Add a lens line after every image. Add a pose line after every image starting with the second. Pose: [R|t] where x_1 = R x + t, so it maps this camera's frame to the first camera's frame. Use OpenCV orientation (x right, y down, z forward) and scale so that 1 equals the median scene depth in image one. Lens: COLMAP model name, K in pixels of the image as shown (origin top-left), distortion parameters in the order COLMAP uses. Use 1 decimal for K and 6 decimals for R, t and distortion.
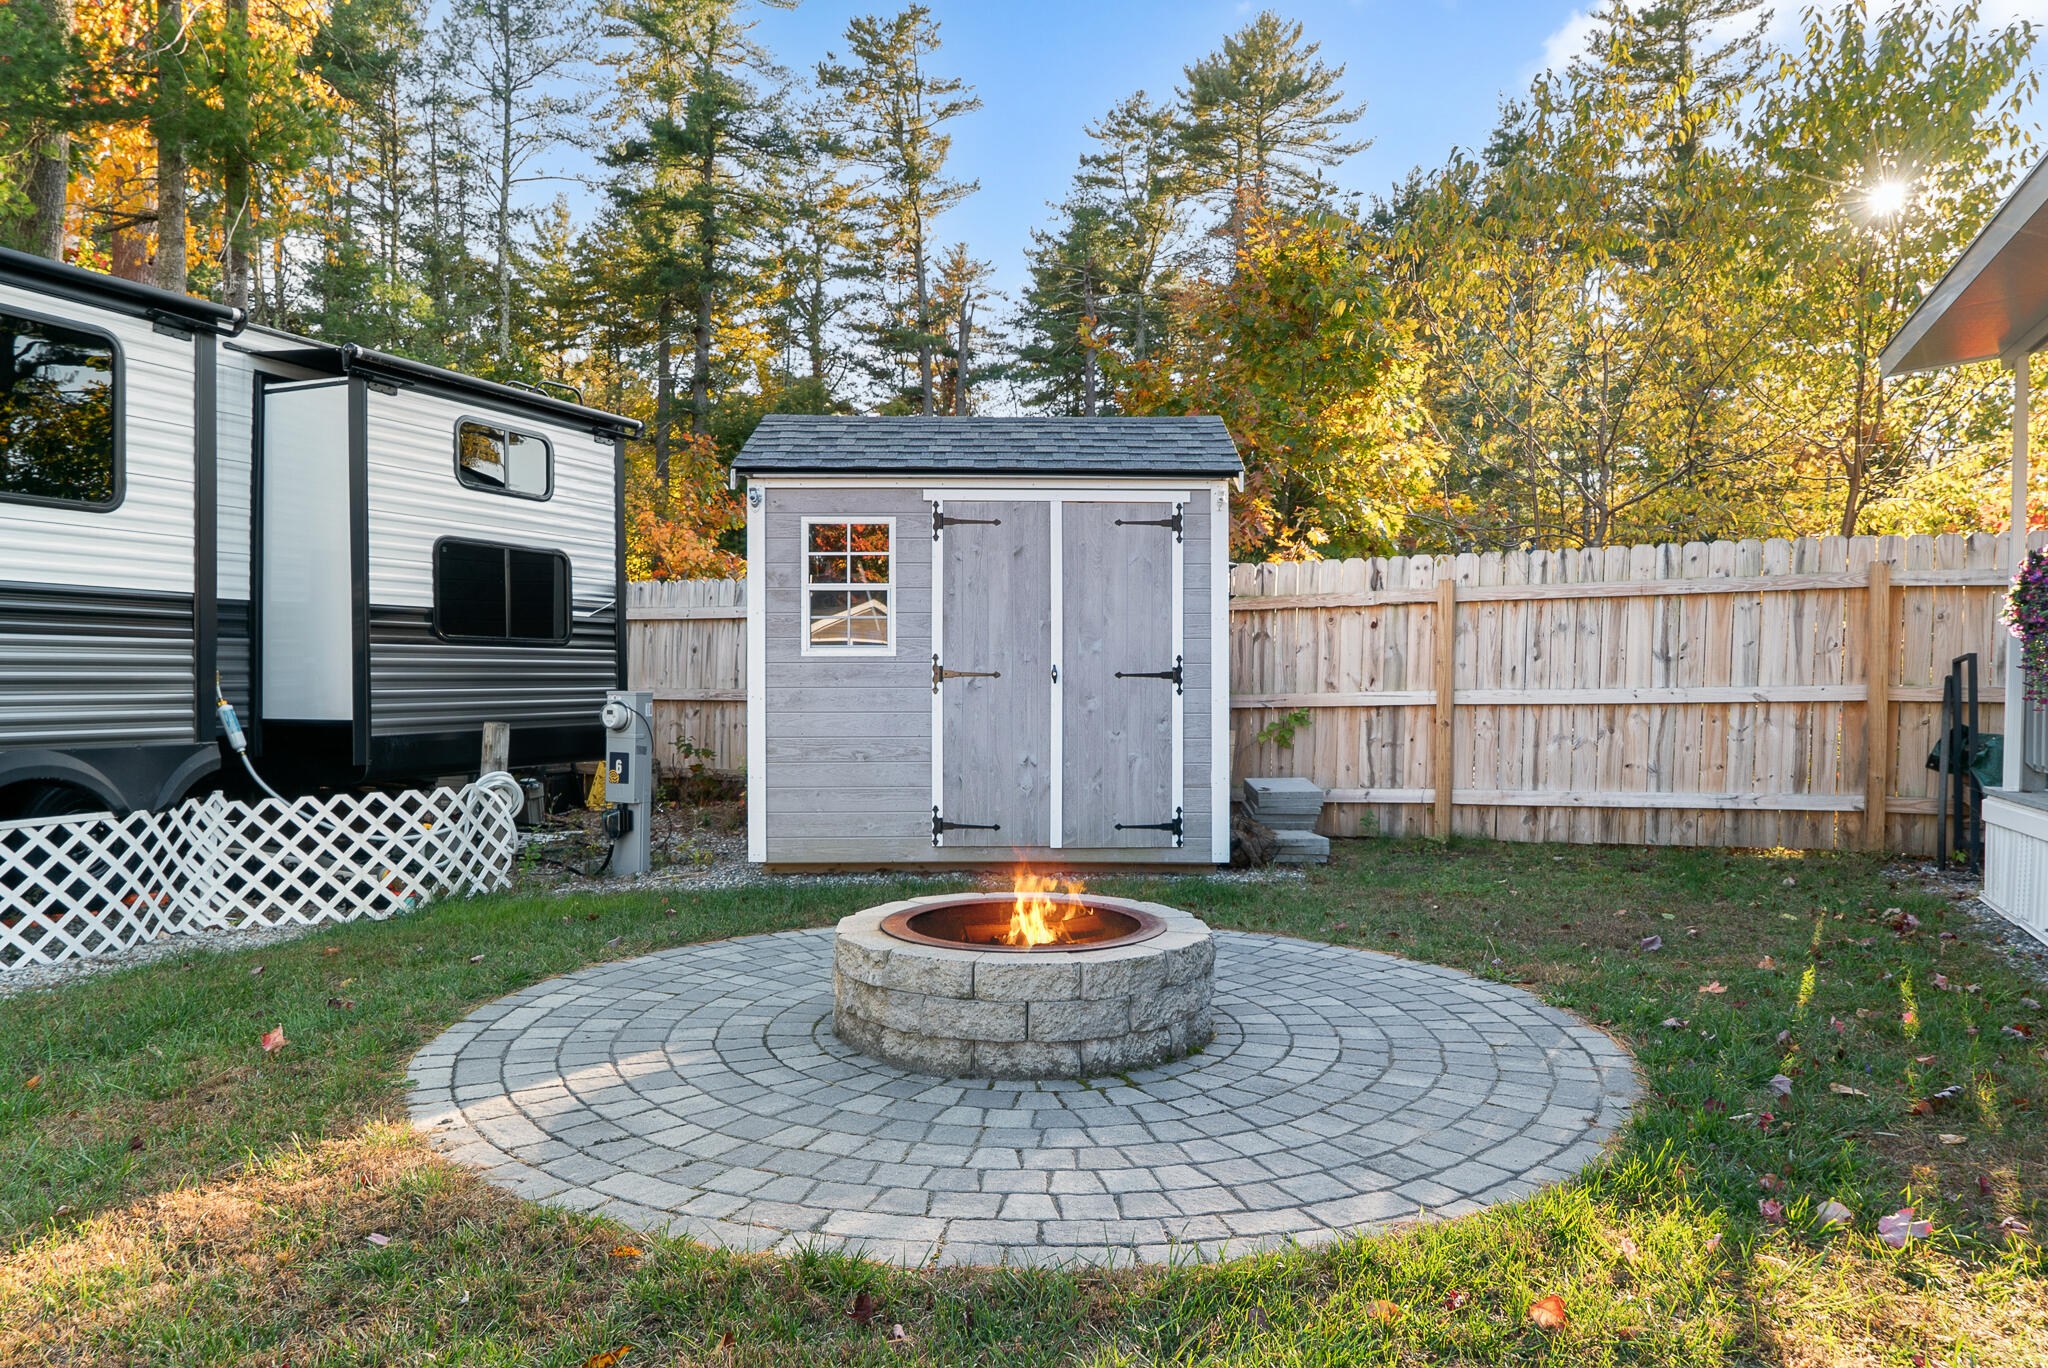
lens RADIAL K [[1387.7, 0, 1027.2], [0, 1387.7, 681.2], [0, 0, 1]] dist [-0.006467, -0.000827]
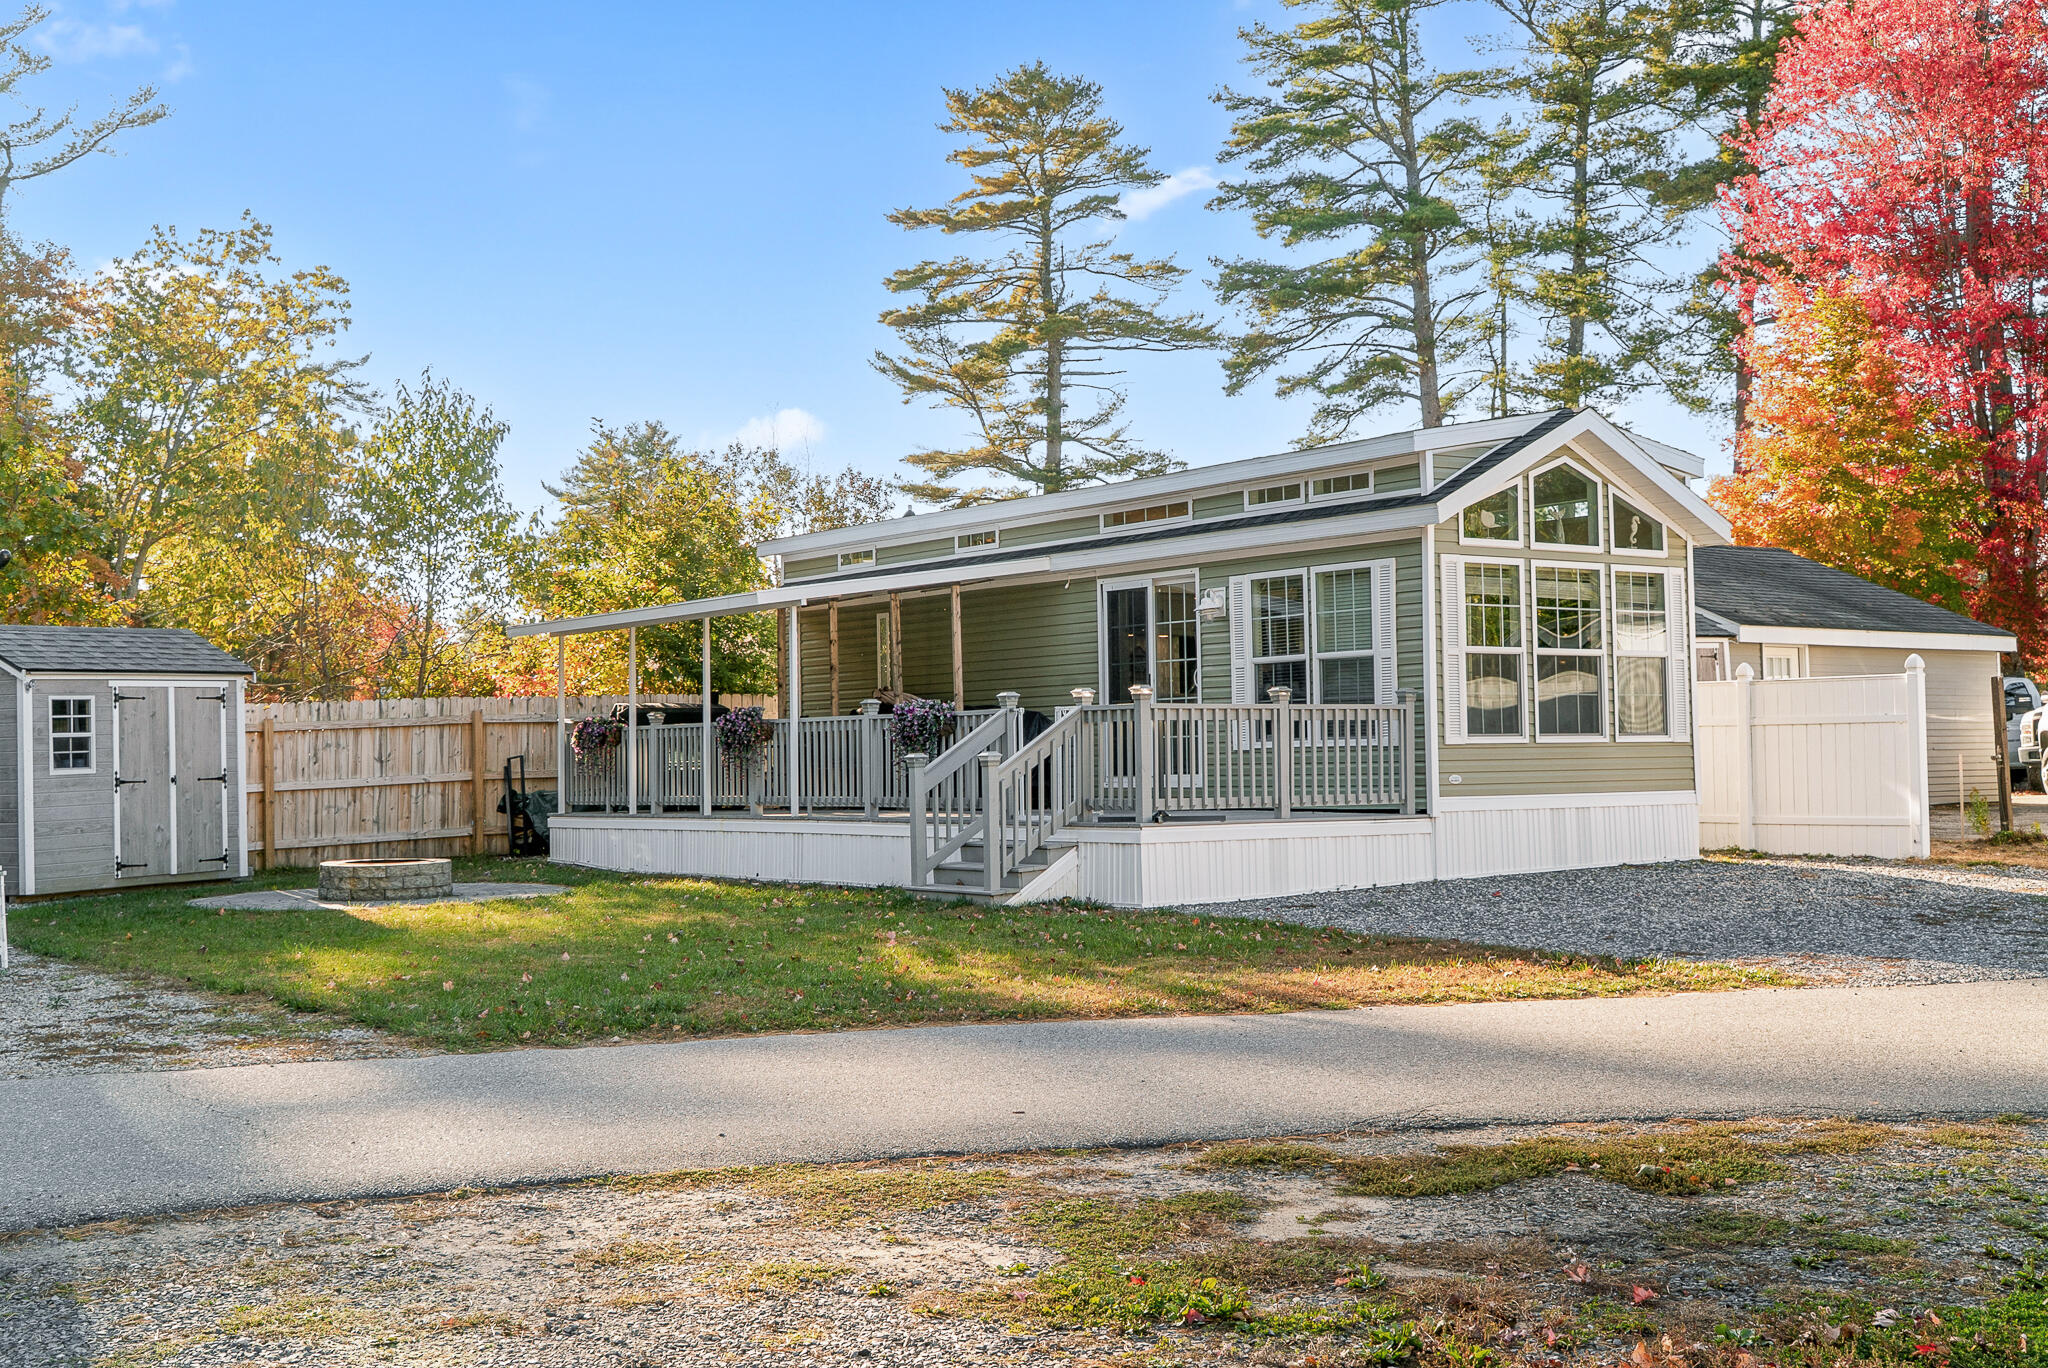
lens RADIAL K [[2293.4, 0, 1023.2], [0, 2293.4, 681.4], [0, 0, 1]] dist [-0.008595, 0.000000]
pose [[0.526376, 0.001495, 0.850250, -1.844909], [0.030246, 0.999333, -0.020482, -0.036999], [-0.849714, 0.036498, 0.525980, -1.469017]]
